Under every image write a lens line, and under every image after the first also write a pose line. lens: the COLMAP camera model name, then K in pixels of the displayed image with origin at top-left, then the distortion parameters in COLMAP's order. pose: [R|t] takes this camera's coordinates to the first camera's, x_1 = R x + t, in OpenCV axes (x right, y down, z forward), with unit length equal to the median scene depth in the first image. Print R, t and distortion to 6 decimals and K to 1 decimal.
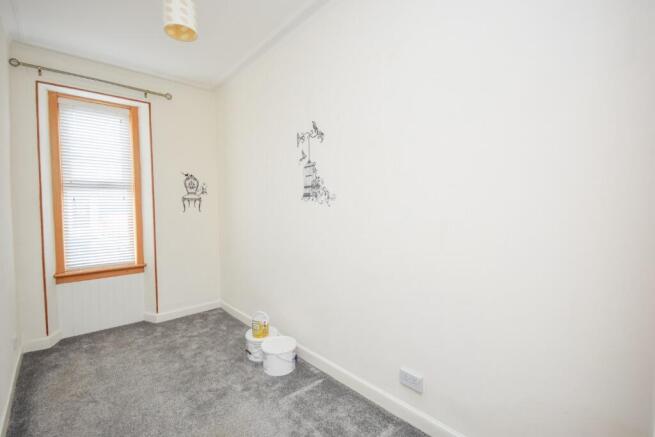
lens RADIAL K [[294.3, 0, 327.5], [0, 294.3, 218.5], [0, 0, 1]] dist [0.000790, -0.014932]
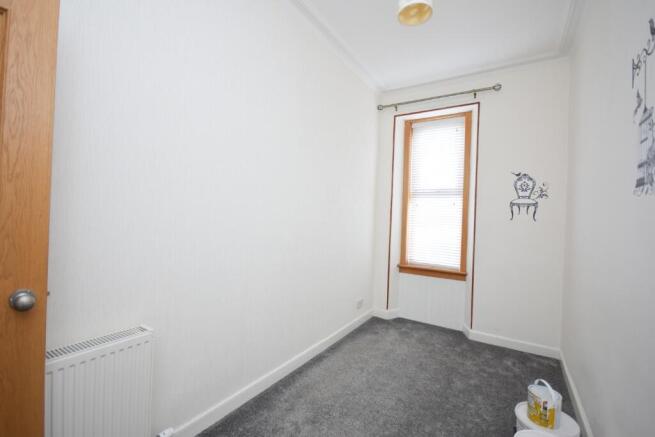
lens RADIAL K [[294.3, 0, 327.5], [0, 294.3, 218.5], [0, 0, 1]] dist [0.000790, -0.014932]
pose [[0.235273, 0.024207, -0.971628, 0.216088], [-0.078825, 0.996872, 0.005749, 0.010489], [0.968728, 0.075236, 0.236445, 0.358048]]
